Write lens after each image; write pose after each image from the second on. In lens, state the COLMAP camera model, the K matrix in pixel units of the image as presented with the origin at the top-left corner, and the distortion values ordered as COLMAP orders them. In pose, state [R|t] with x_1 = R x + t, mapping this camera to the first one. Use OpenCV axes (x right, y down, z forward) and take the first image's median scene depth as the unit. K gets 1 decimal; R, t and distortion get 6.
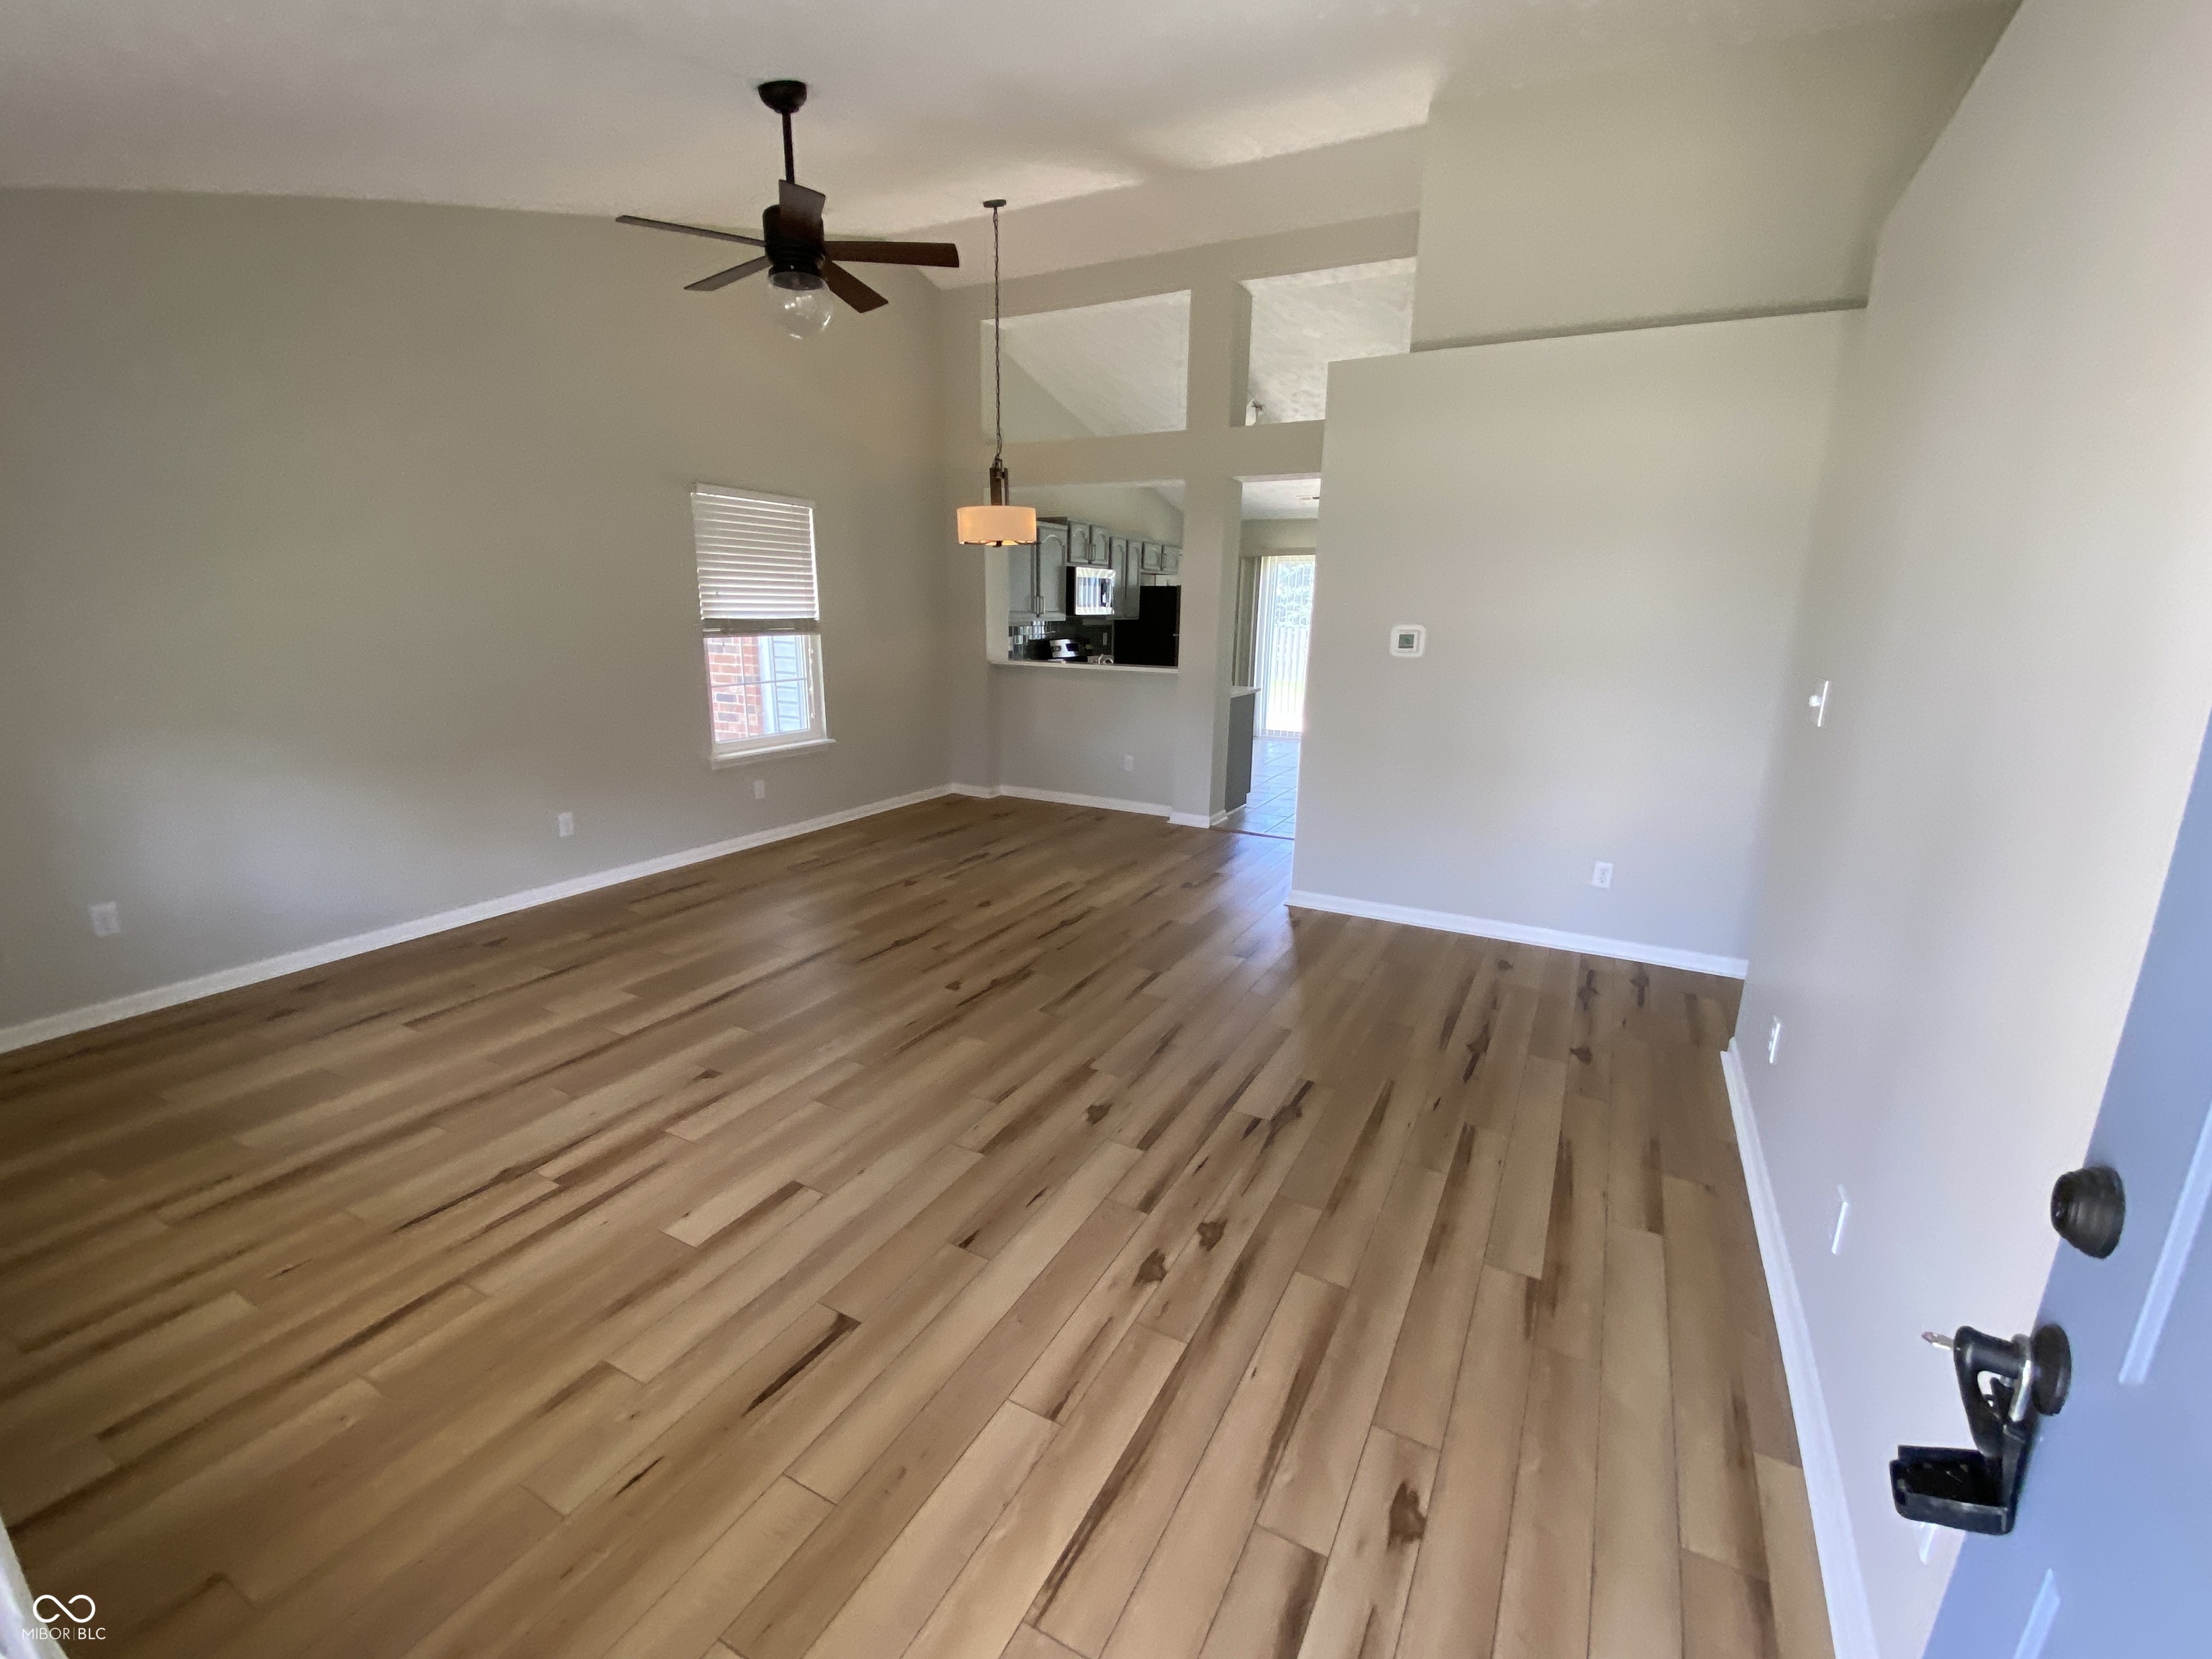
lens RADIAL K [[907.7, 0, 1106.0], [0, 907.7, 829.5], [0, 0, 1]] dist [-0.067962, -0.000054]
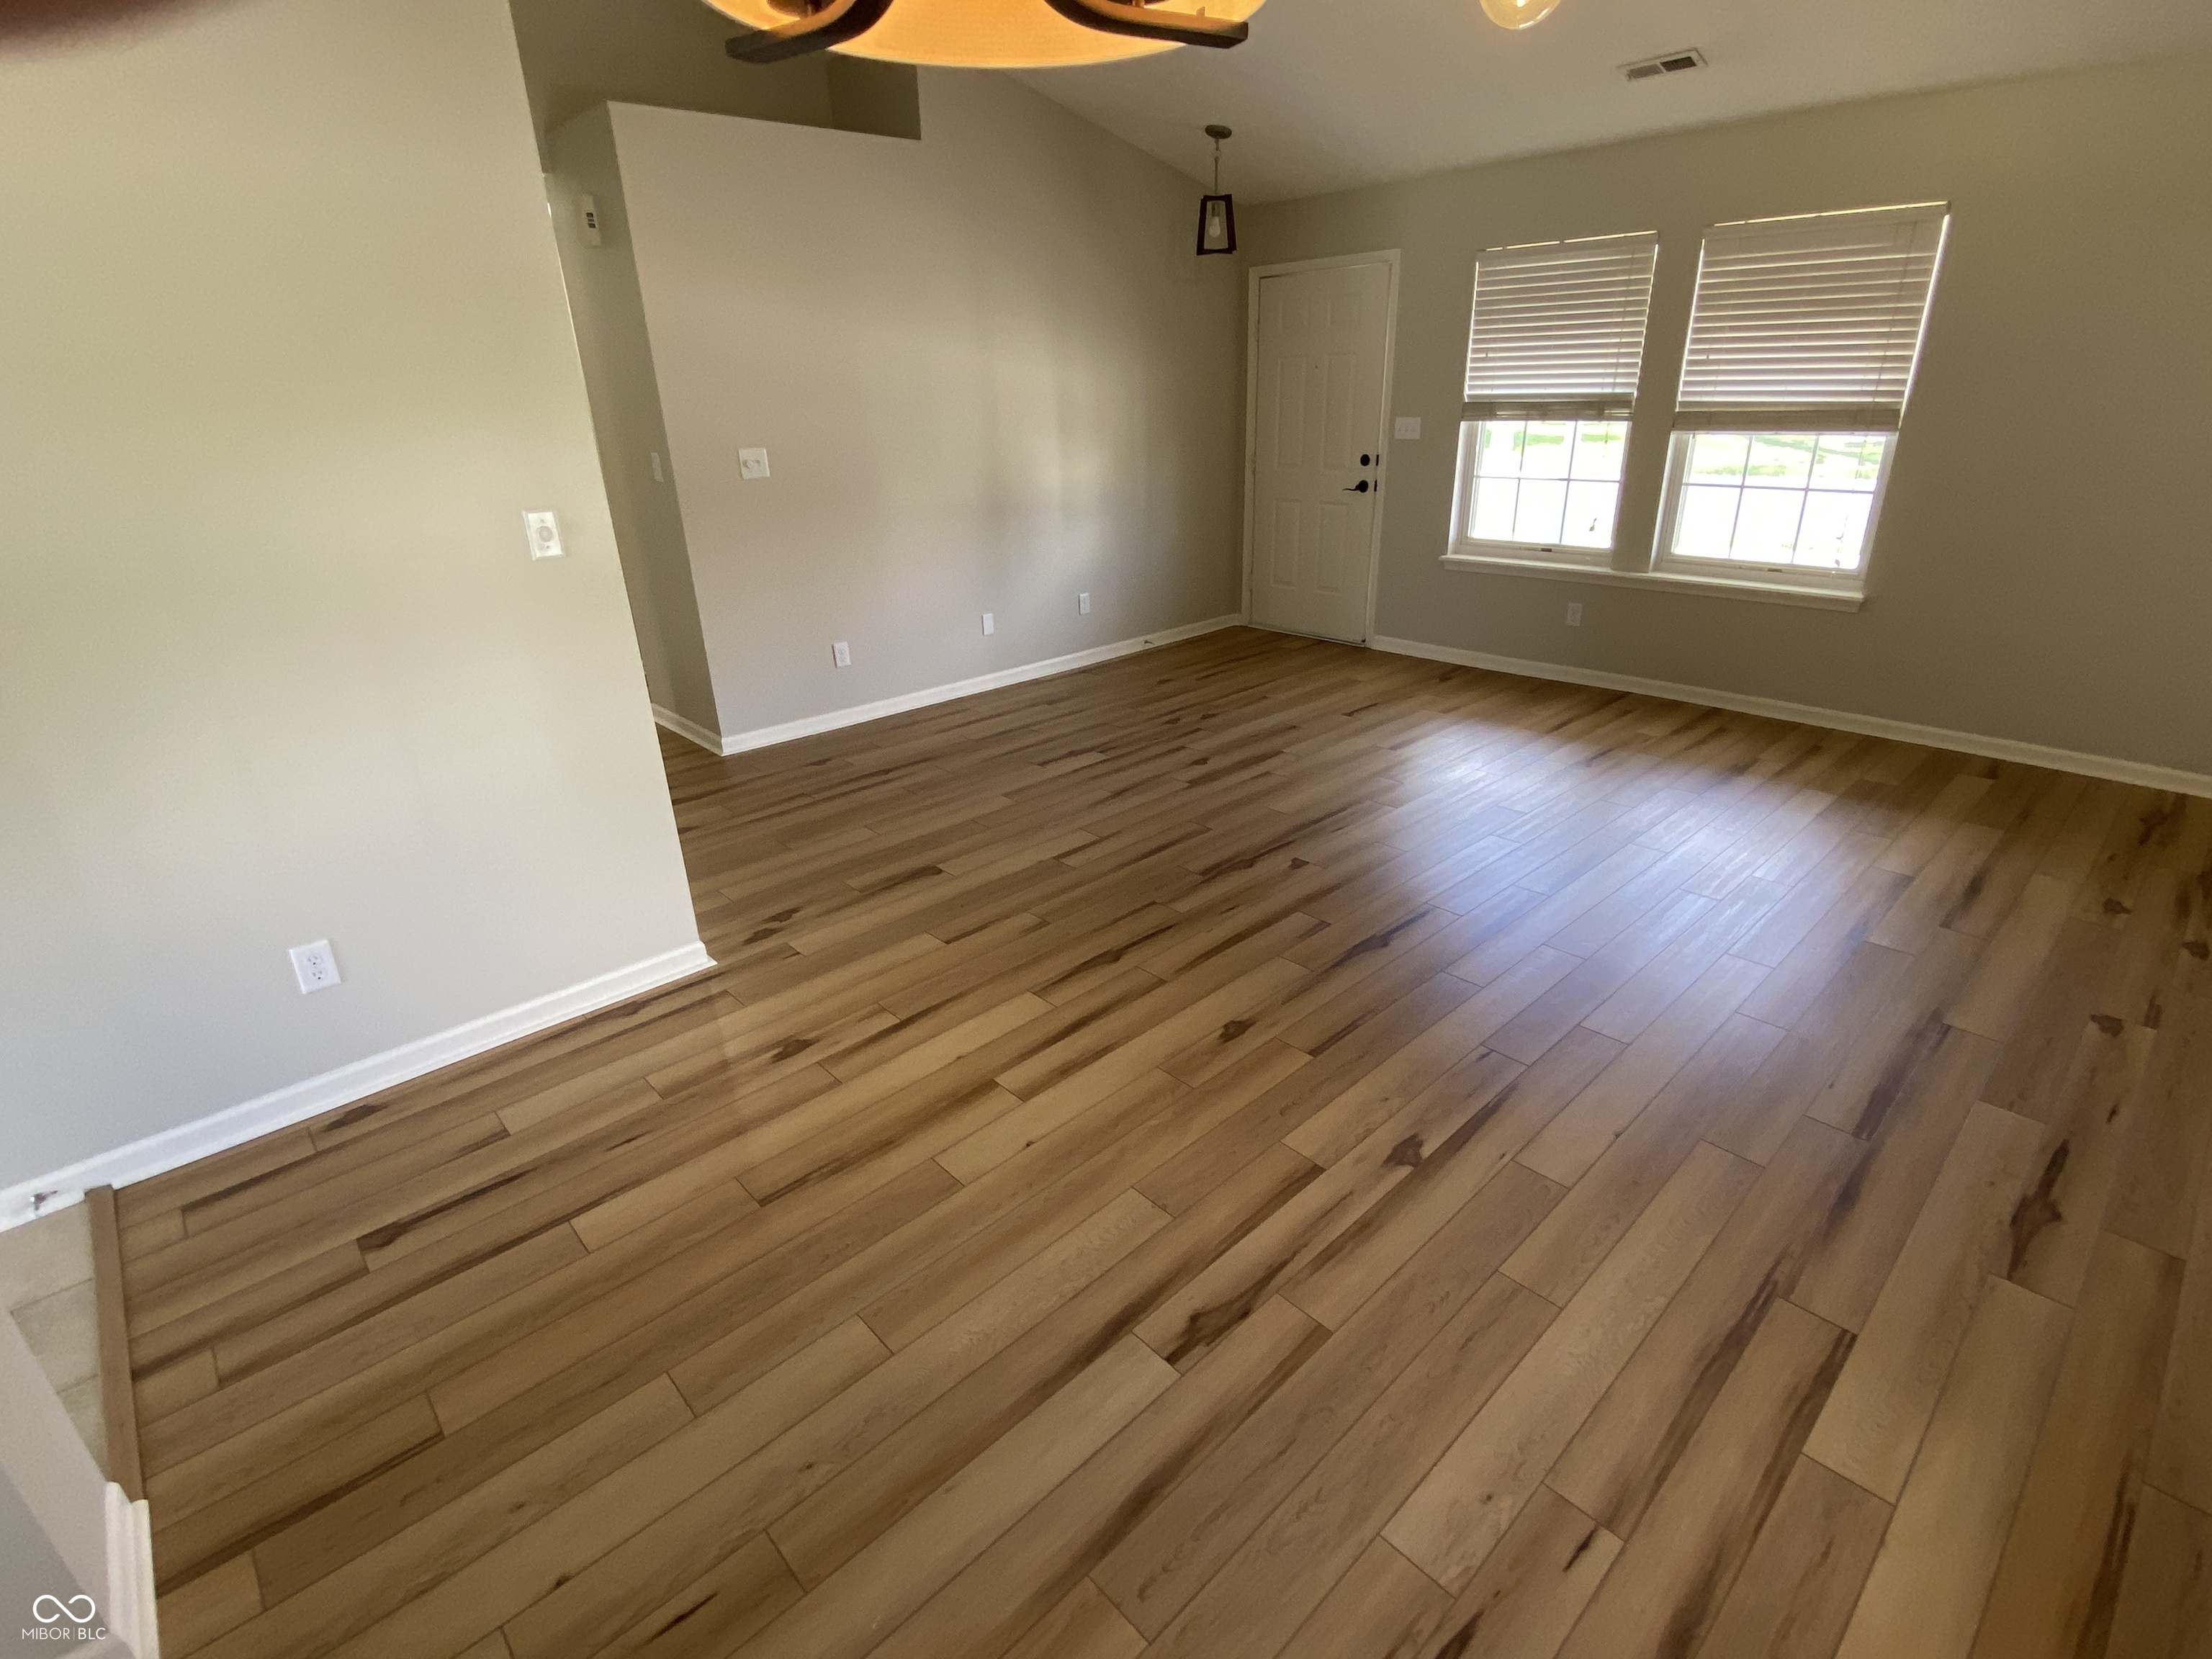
lens RADIAL K [[1056.7, 0, 1106.0], [0, 1056.7, 829.5], [0, 0, 1]] dist [-0.059365, -0.000044]
pose [[-0.945993, -0.106179, 0.306306, -0.297098], [0.097846, 0.807265, 0.582021, -0.450867], [-0.309069, 0.580559, -0.753278, 1.784573]]
